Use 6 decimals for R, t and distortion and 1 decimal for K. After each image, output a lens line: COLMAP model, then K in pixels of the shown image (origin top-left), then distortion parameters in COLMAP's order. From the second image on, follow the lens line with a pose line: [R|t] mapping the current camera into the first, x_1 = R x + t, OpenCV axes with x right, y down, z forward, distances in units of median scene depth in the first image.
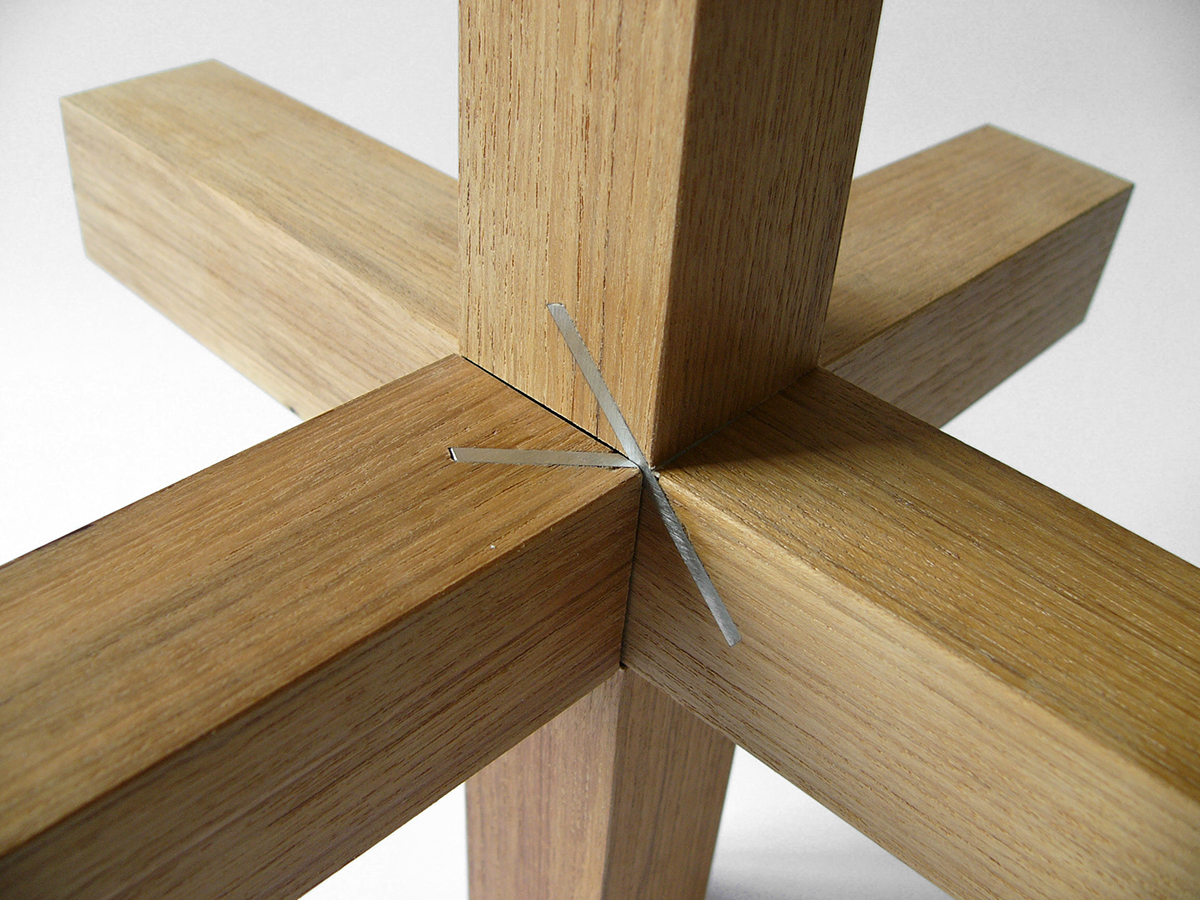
lens RADIAL K [[1239.9, 0, 579.0], [0, 1239.9, 447.0], [0, 0, 1]] dist [-0.221301, 0.170623]
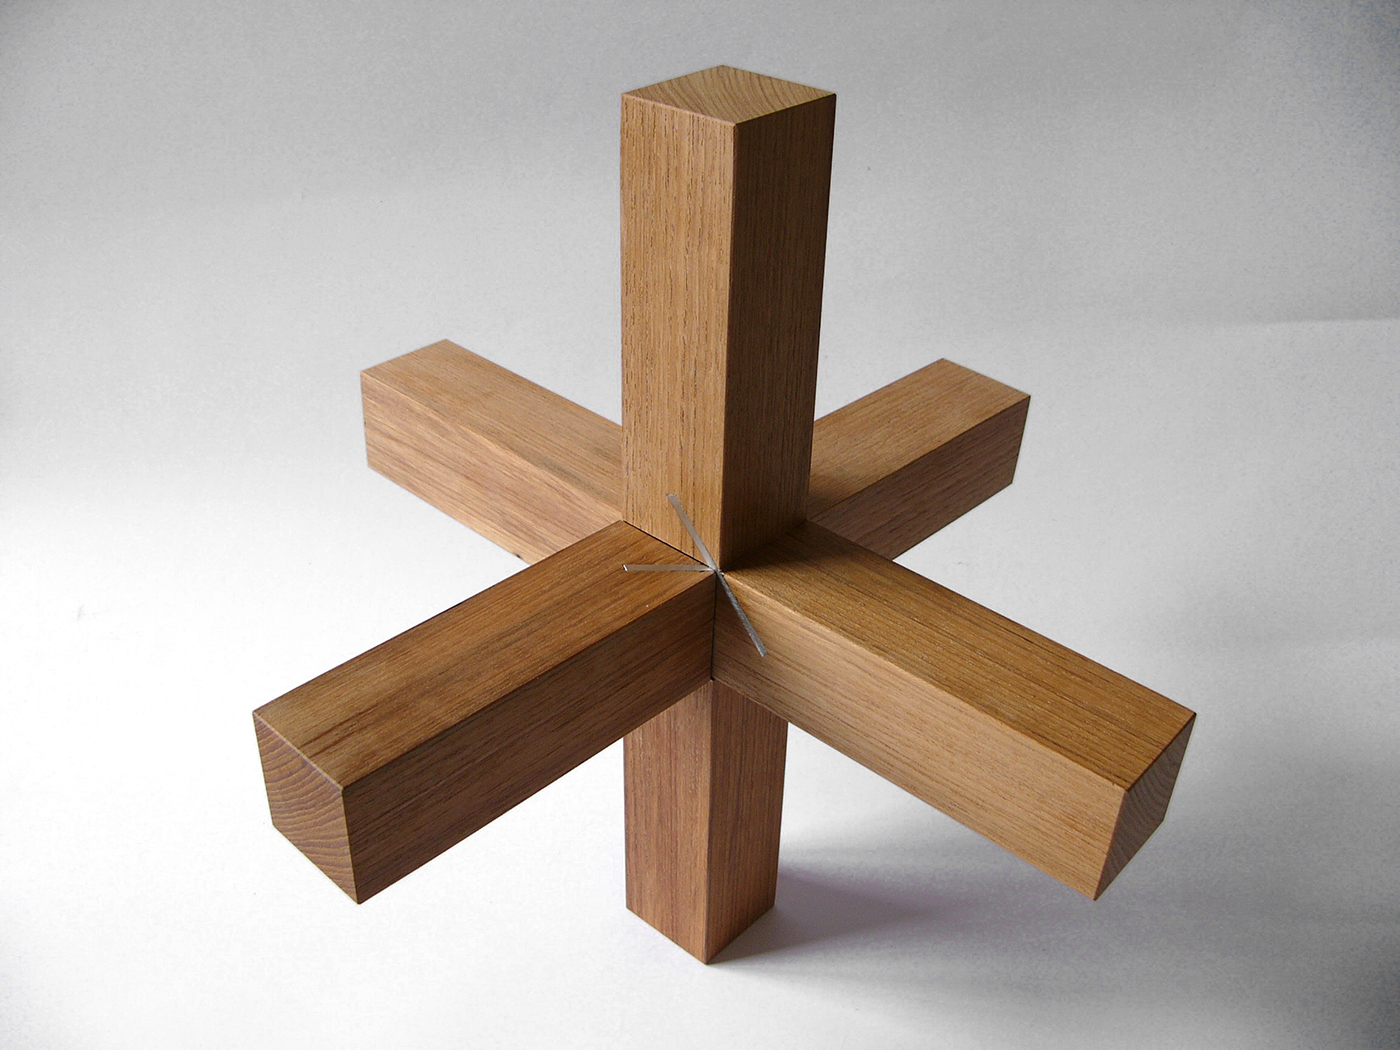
lens RADIAL K [[1446.6, 0, 675.5], [0, 1446.6, 521.5], [0, 0, 1]] dist [-0.221301, 0.170623]
pose [[0.999272, -0.037462, -0.007161, 0.003909], [0.036819, 0.996491, -0.075167, 0.108779], [0.009952, 0.074848, 0.997145, -1.363983]]
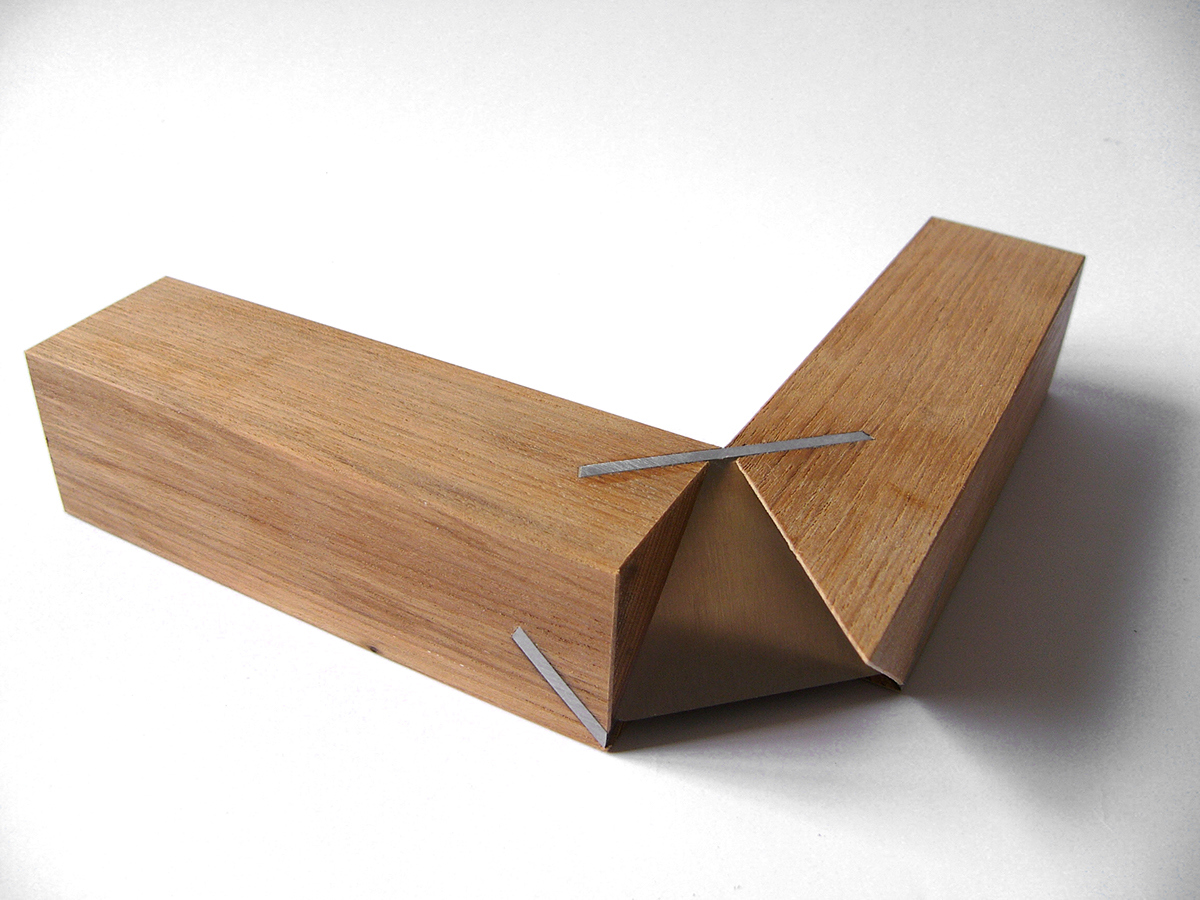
lens RADIAL K [[1239.9, 0, 579.0], [0, 1239.9, 447.0], [0, 0, 1]] dist [-0.221301, 0.170623]
pose [[0.966524, -0.182321, 0.180528, -0.297368], [0.190874, 0.981123, -0.031051, -0.164011], [-0.171458, 0.064470, 0.983080, 0.053869]]
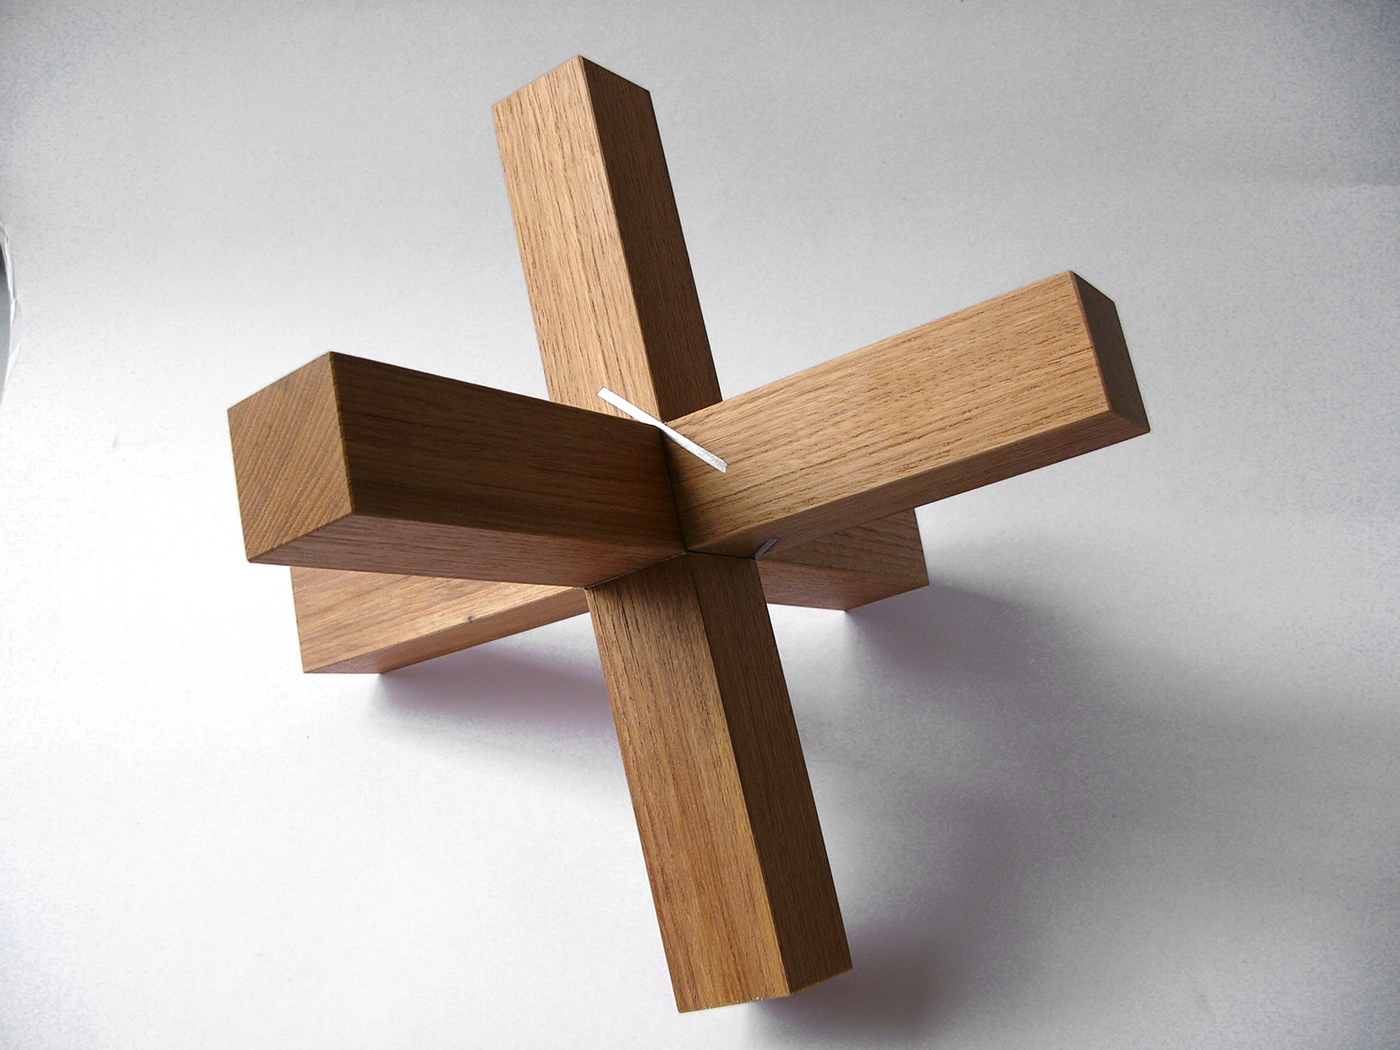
lens RADIAL K [[1446.6, 0, 675.5], [0, 1446.6, 521.5], [0, 0, 1]] dist [-0.221301, 0.170623]
pose [[0.955338, -0.215187, 0.202544, -0.448871], [0.292393, 0.588920, -0.753446, 1.946884], [0.042849, 0.779018, 0.625536, -0.438504]]
